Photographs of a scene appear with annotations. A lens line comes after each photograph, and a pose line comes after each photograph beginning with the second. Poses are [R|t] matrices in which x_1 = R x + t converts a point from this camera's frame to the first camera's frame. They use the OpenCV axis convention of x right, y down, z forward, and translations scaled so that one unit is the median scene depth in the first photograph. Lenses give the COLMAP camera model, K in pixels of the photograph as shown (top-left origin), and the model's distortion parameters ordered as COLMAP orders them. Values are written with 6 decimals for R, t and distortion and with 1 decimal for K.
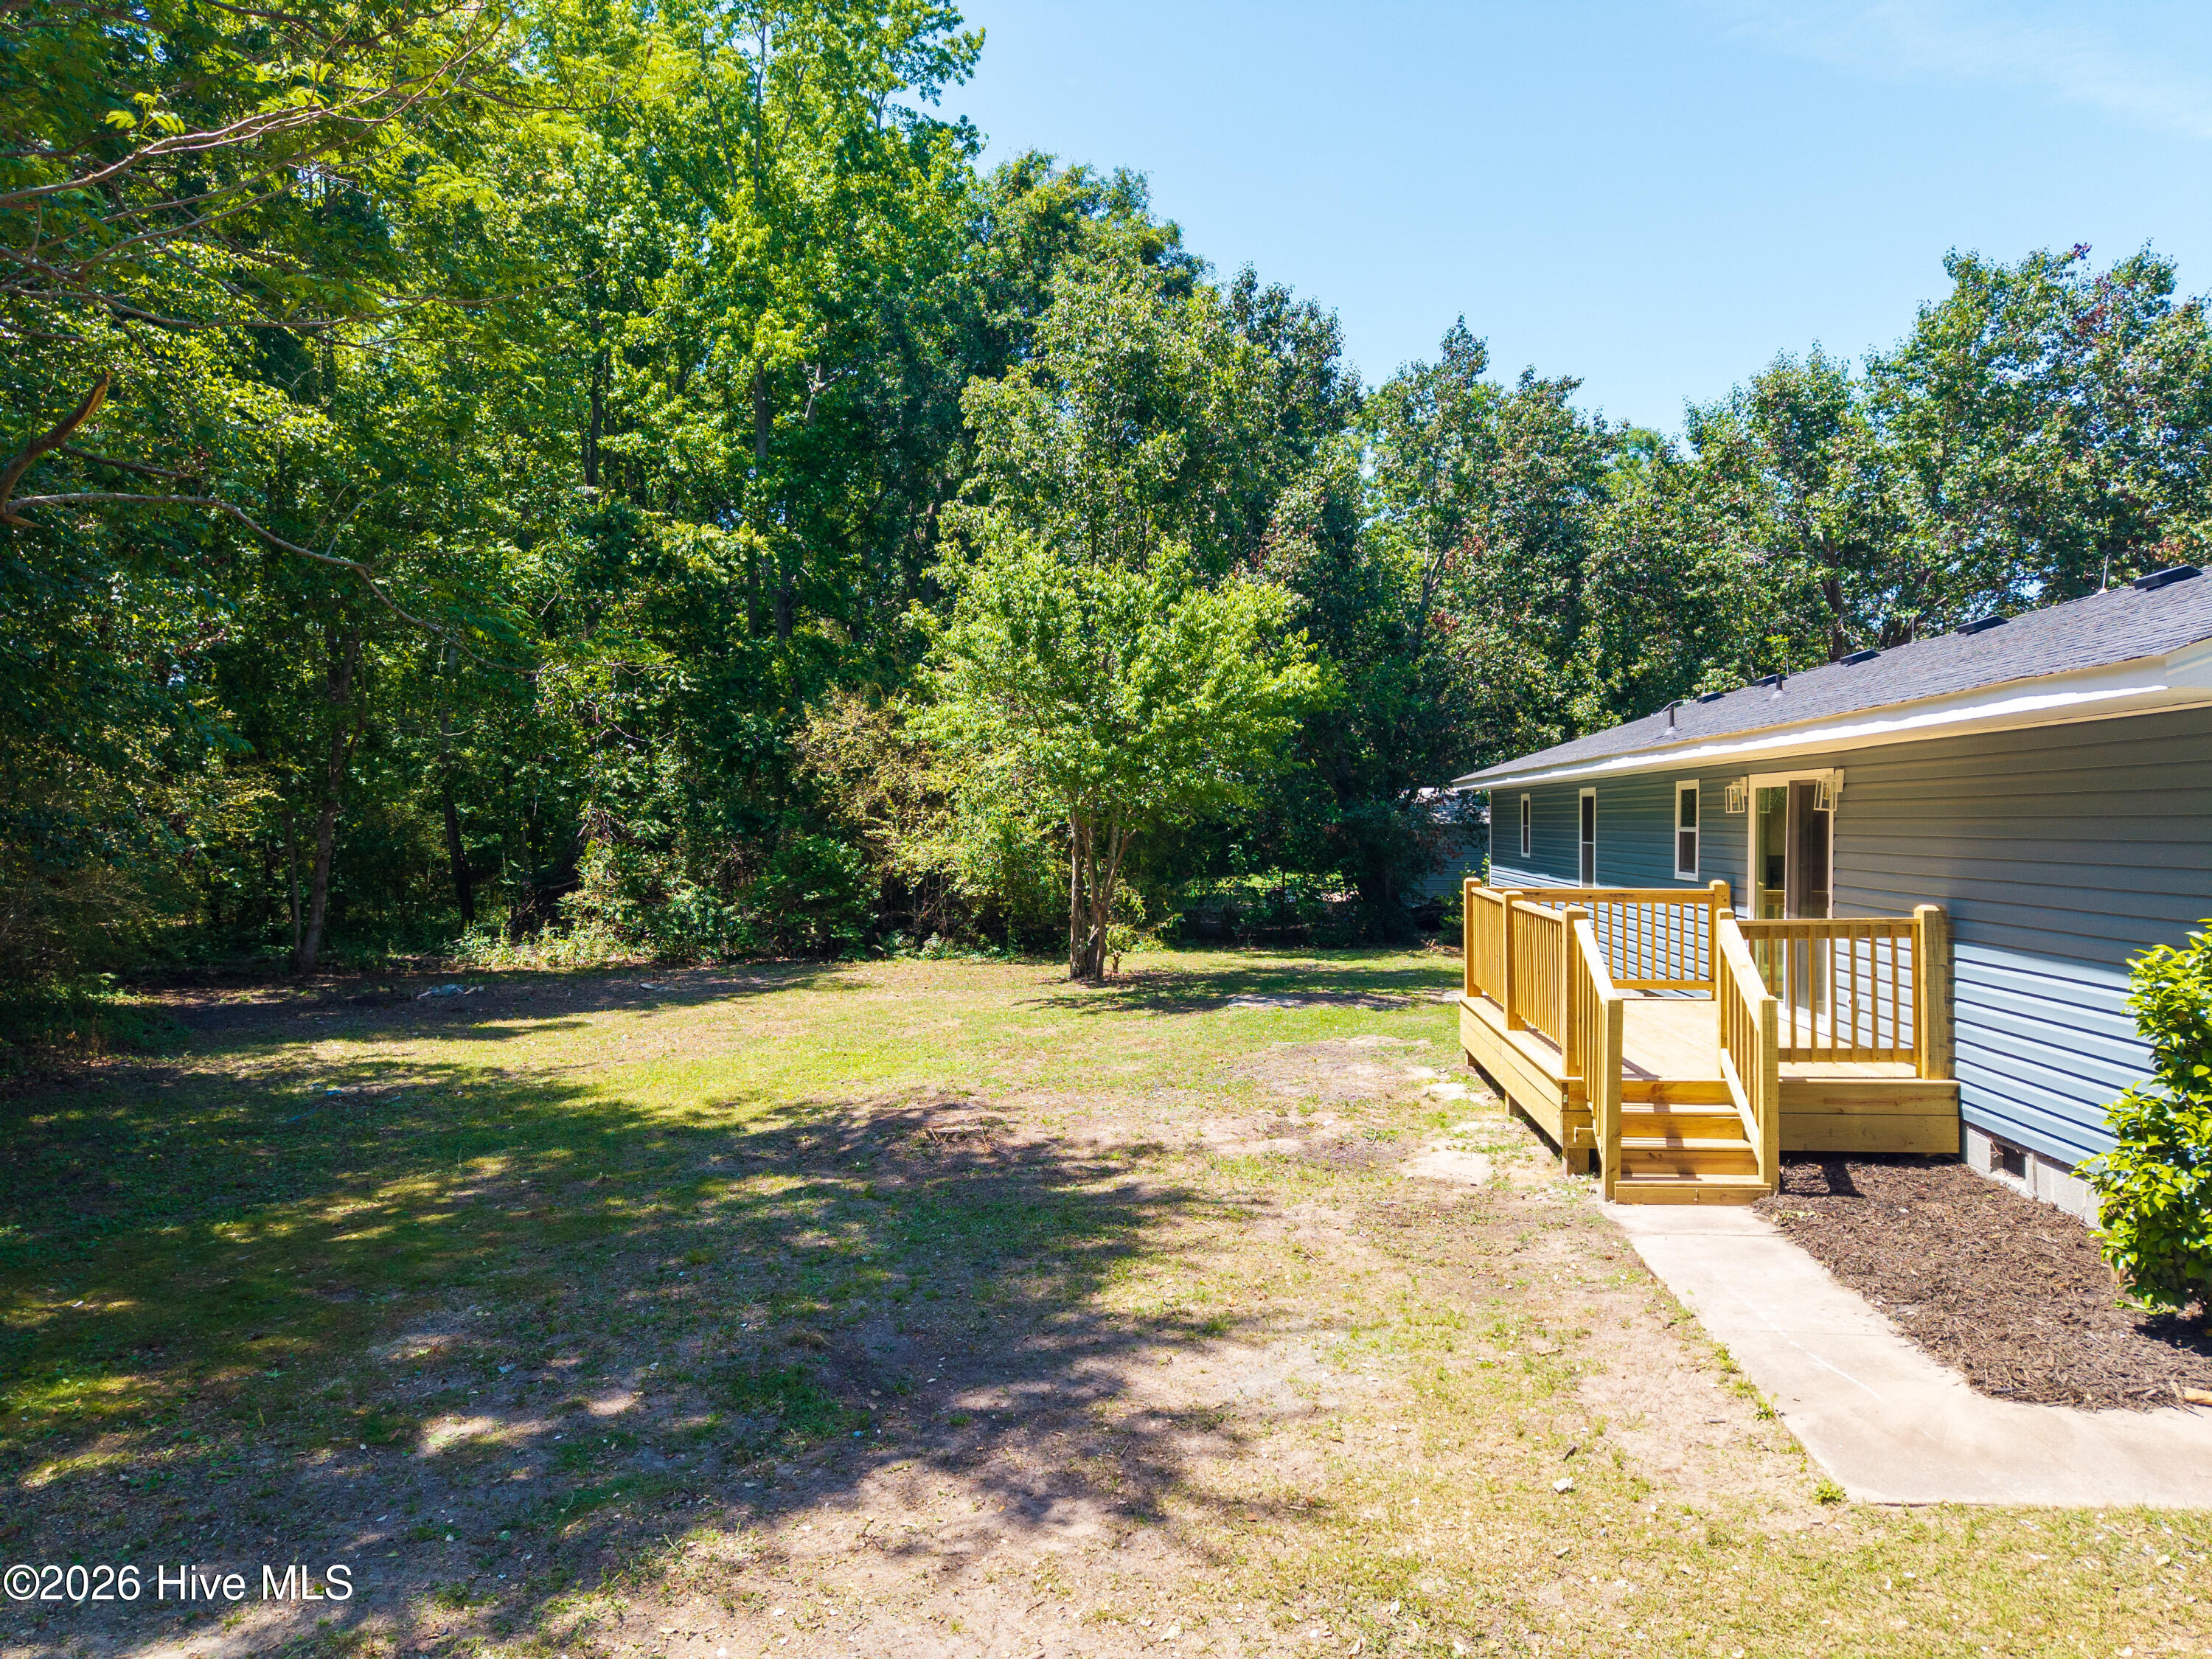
lens RADIAL K [[1442.8, 0, 1103.0], [0, 1442.8, 822.6], [0, 0, 1]] dist [0.027977, -0.036100]
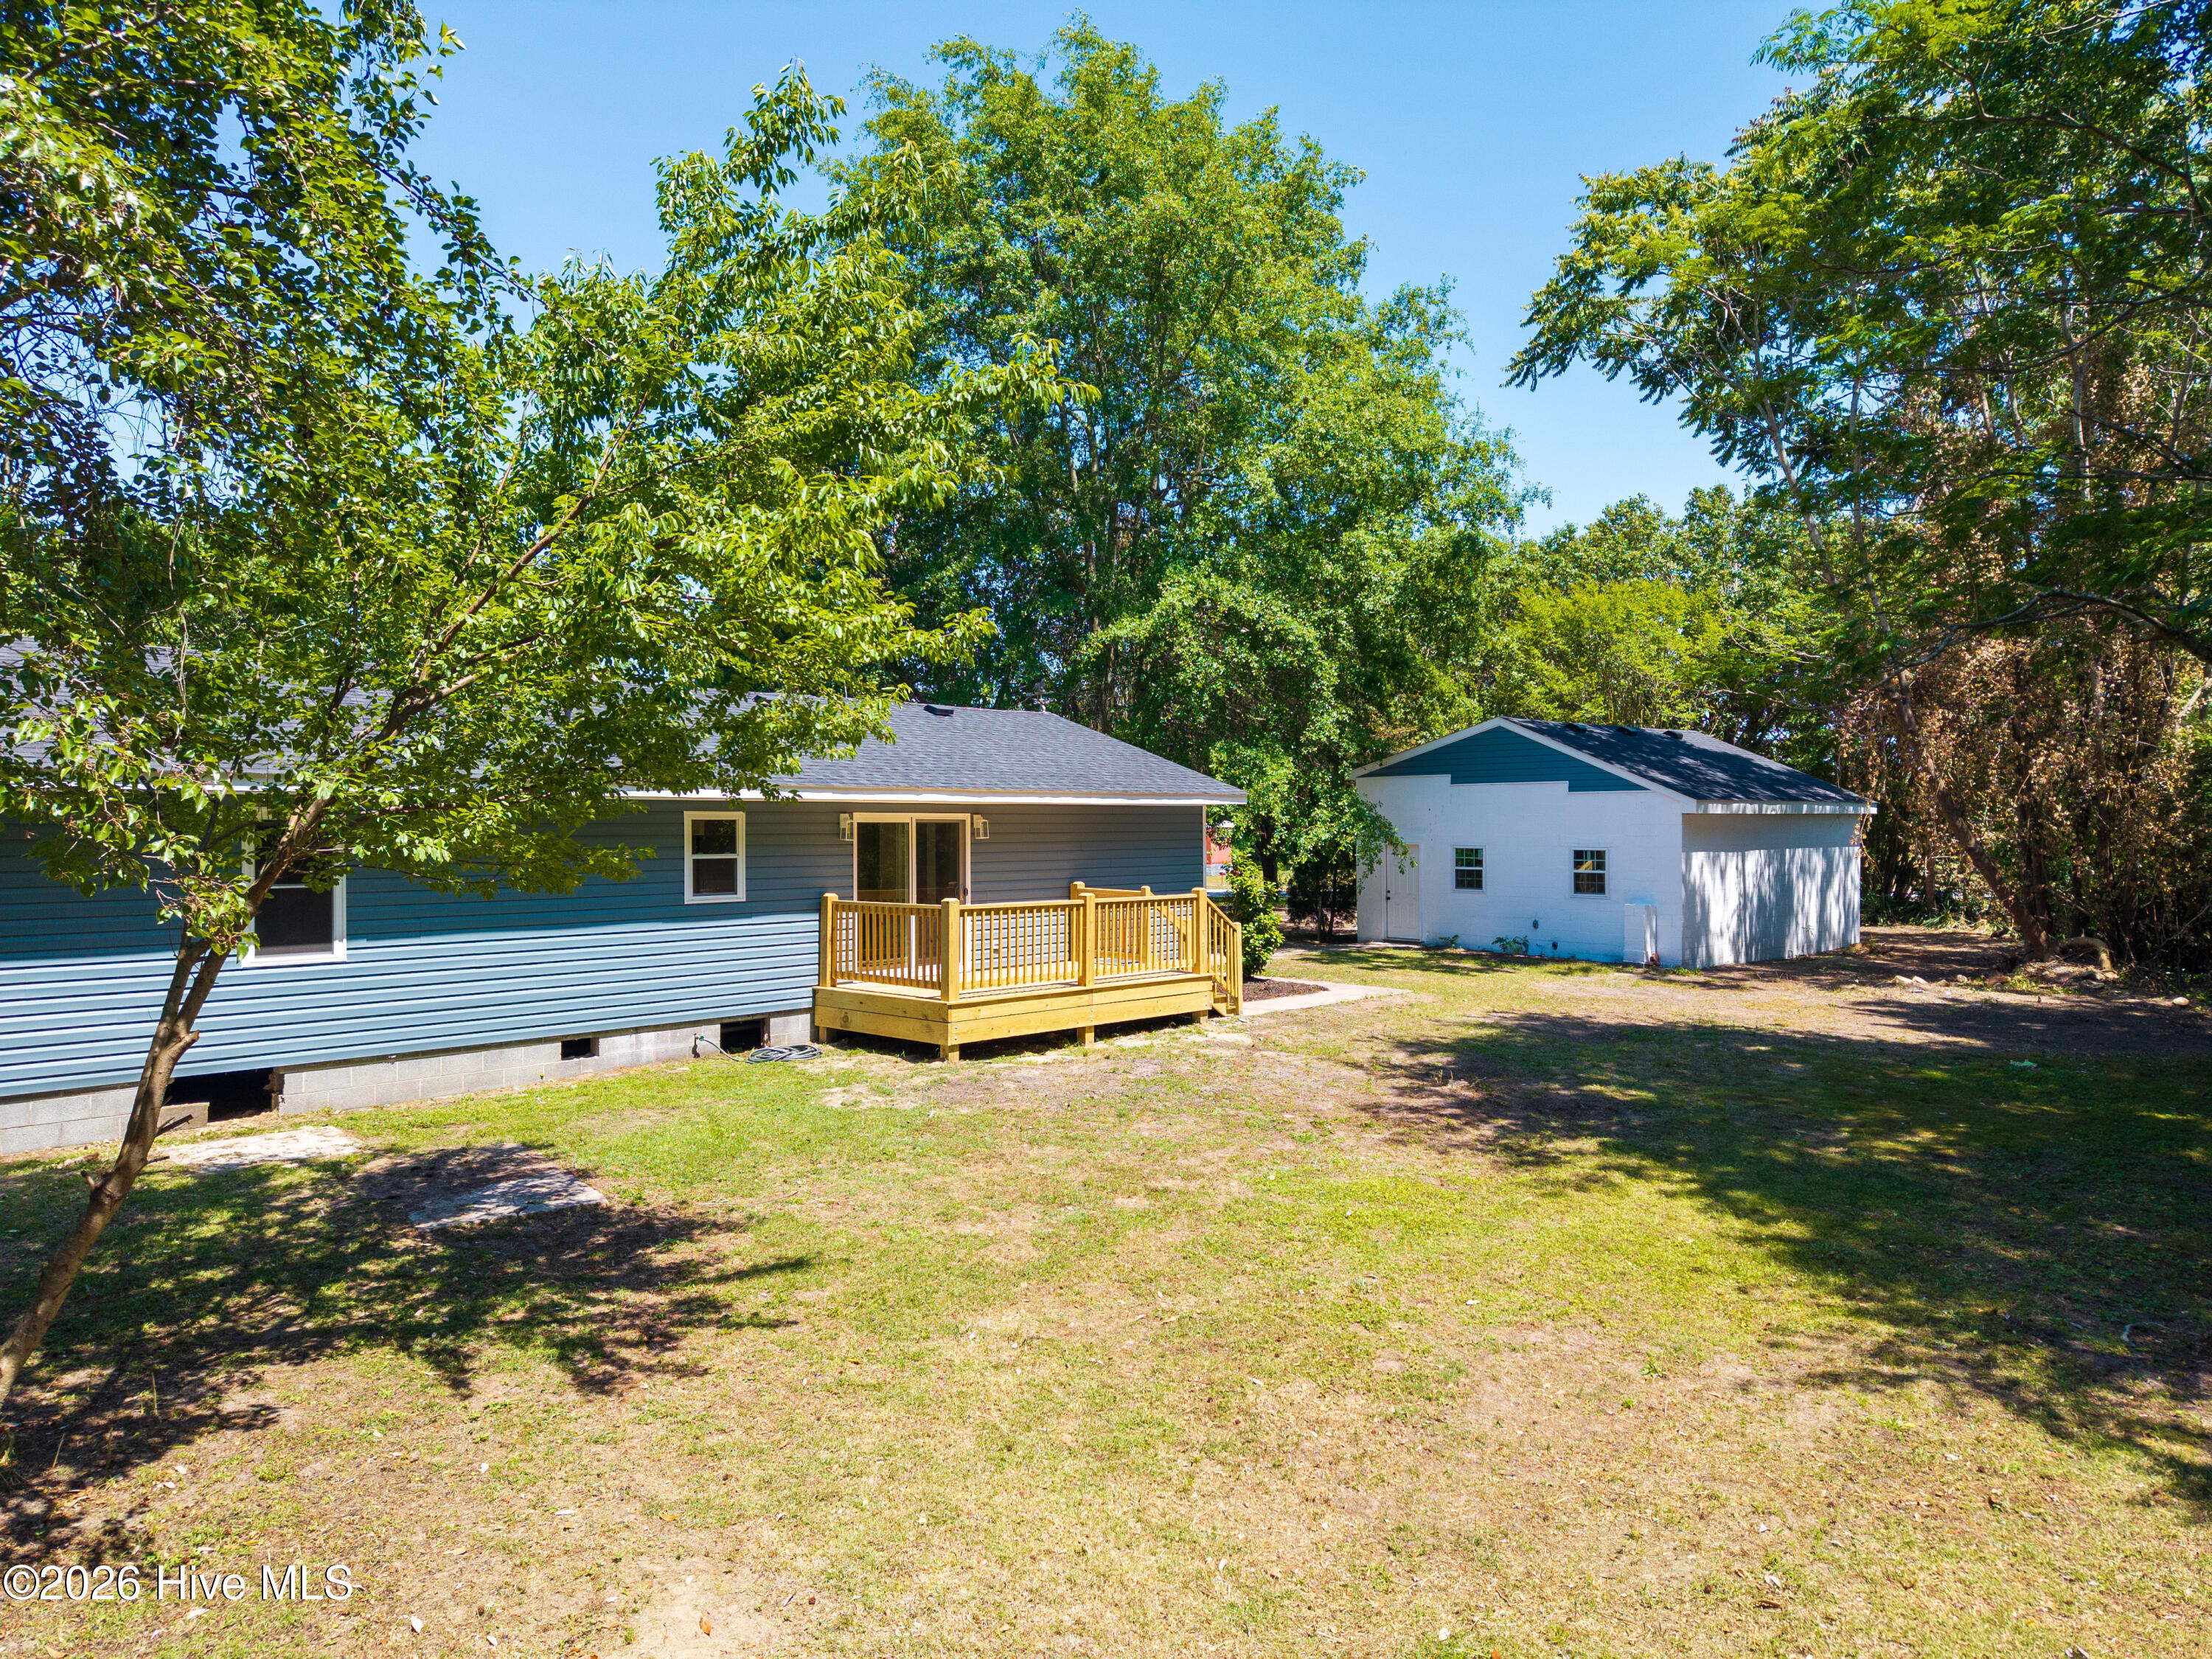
lens RADIAL K [[1442.8, 0, 1103.0], [0, 1442.8, 822.6], [0, 0, 1]] dist [0.027977, -0.036100]
pose [[-0.783558, 0.004003, 0.621306, -0.325934], [0.003828, 0.999991, -0.001615, -0.011418], [-0.621307, 0.001113, -0.783566, 1.080246]]
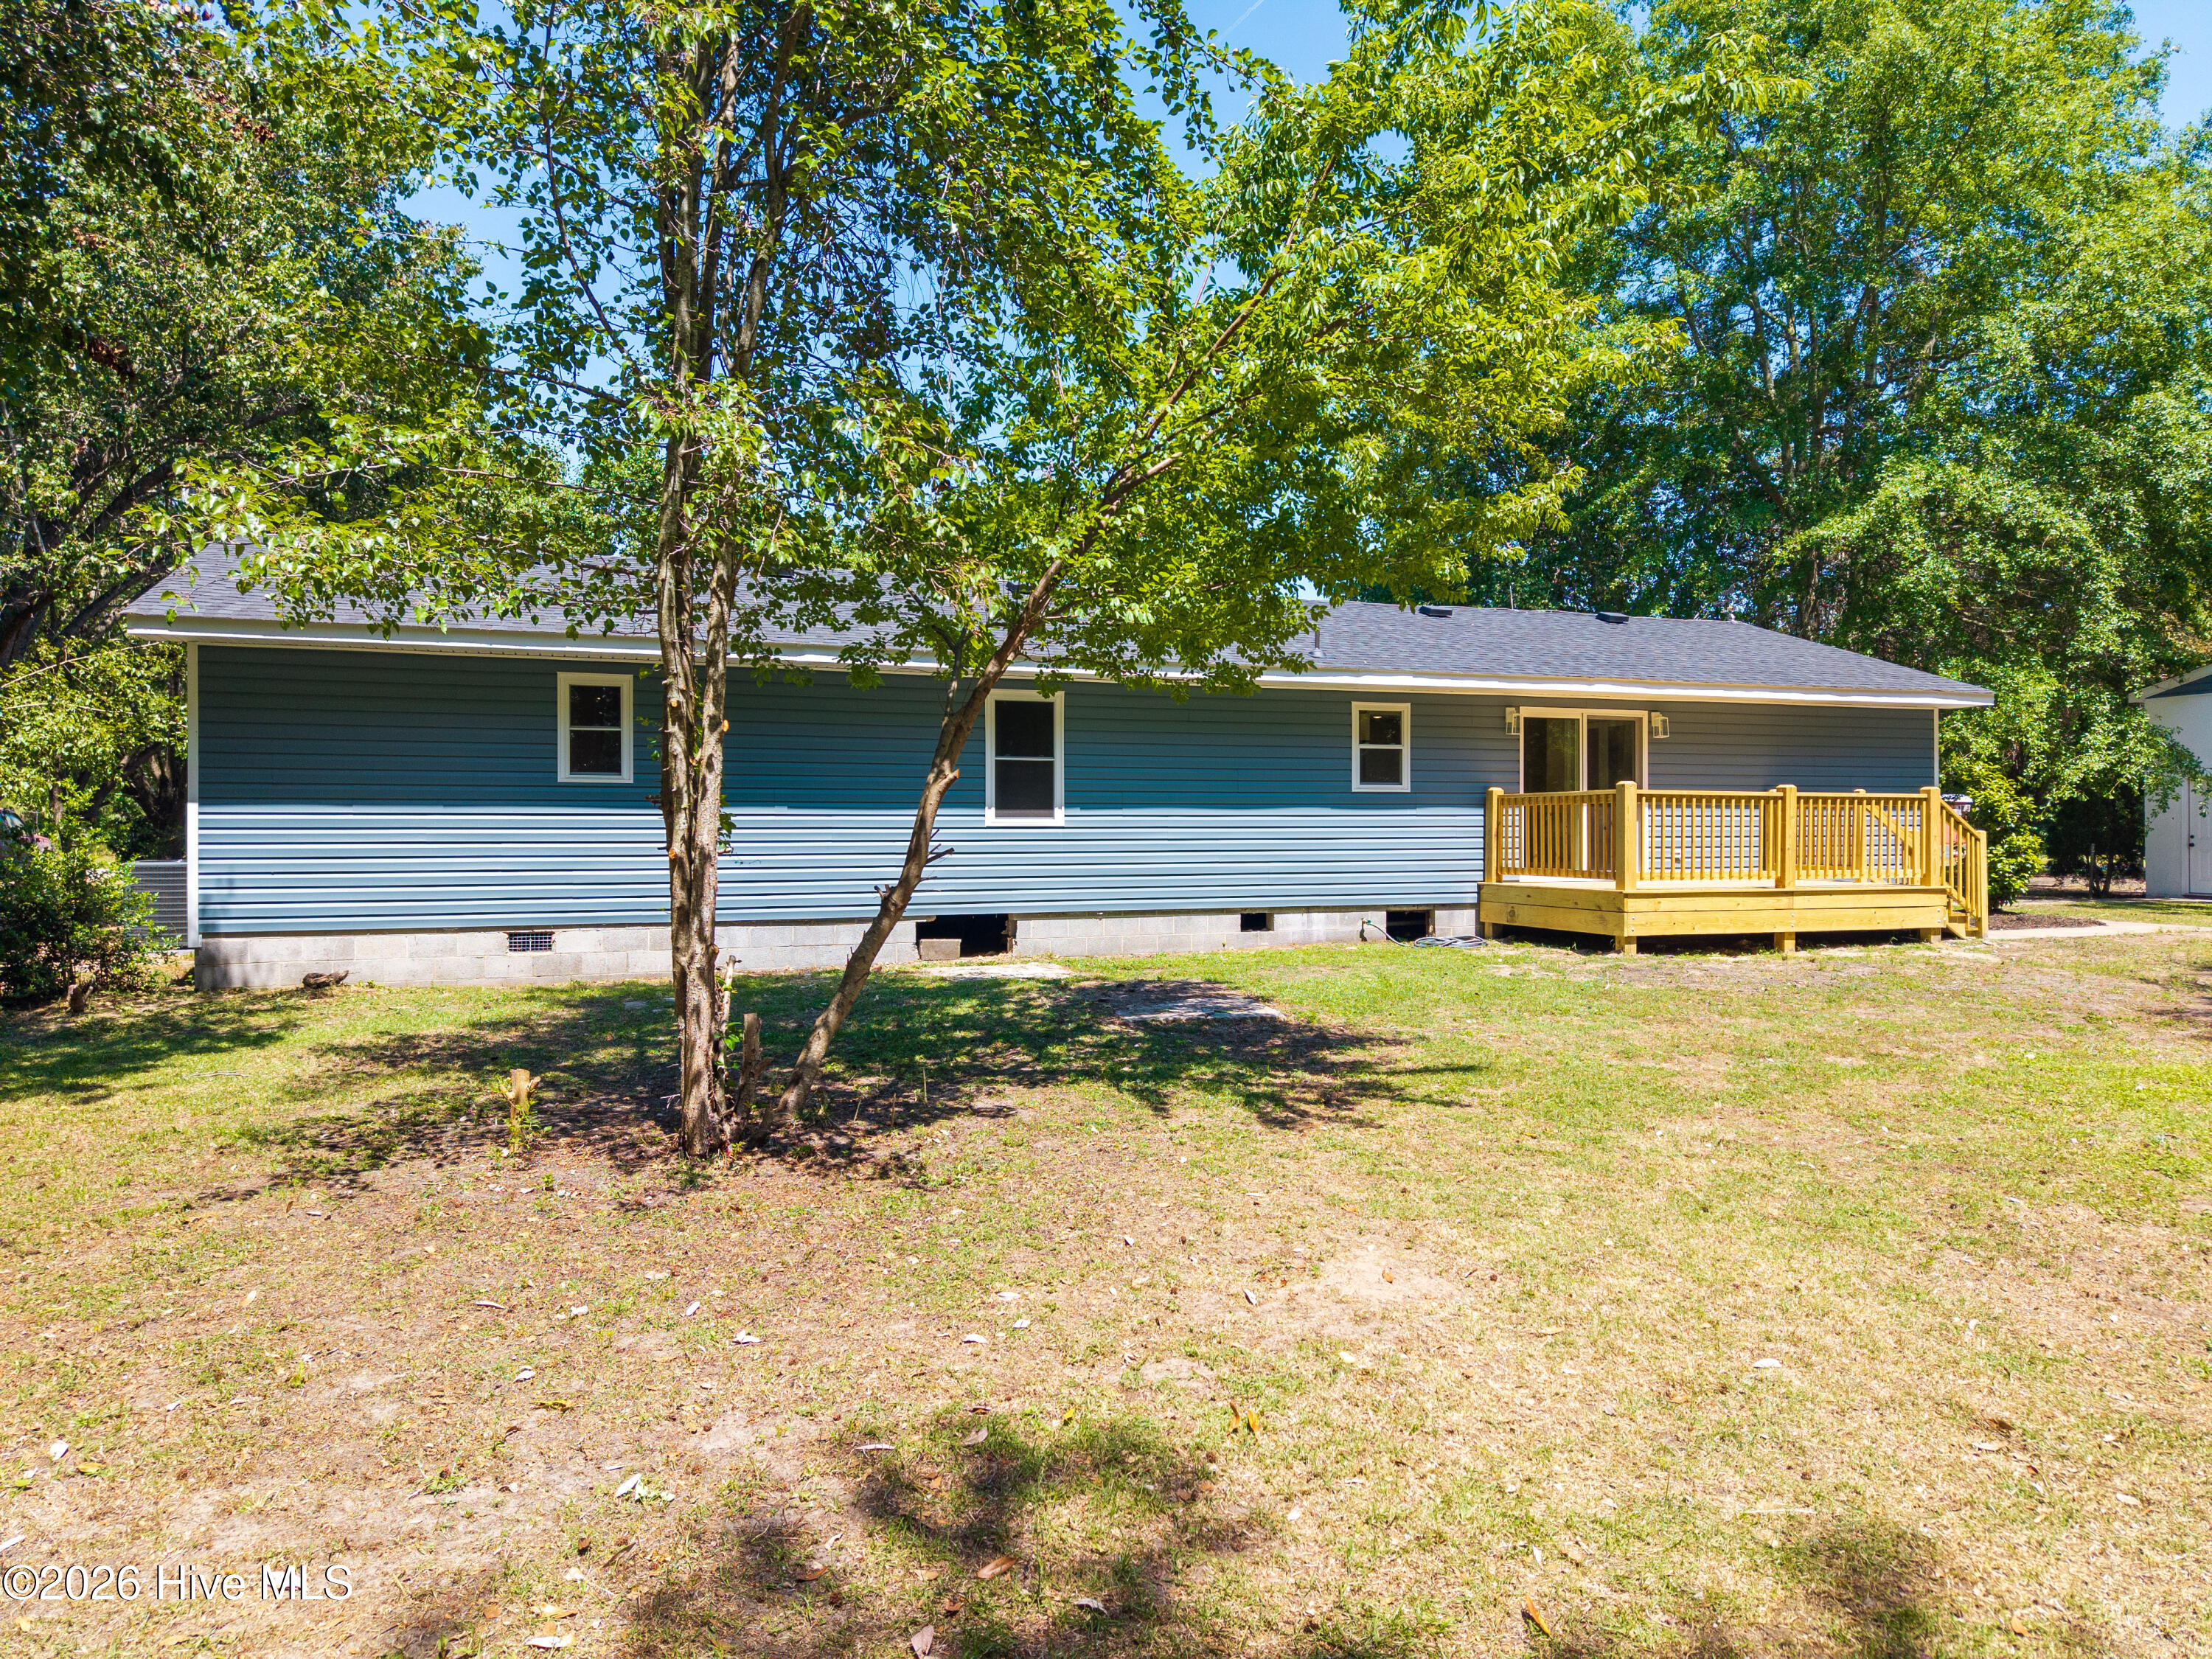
lens RADIAL K [[1442.8, 0, 1103.0], [0, 1442.8, 822.6], [0, 0, 1]] dist [0.027977, -0.036100]
pose [[-0.437356, 0.000768, 0.899288, -0.324228], [0.001433, 0.999999, -0.000156, 0.040826], [-0.899287, 0.001221, -0.437357, 1.083384]]
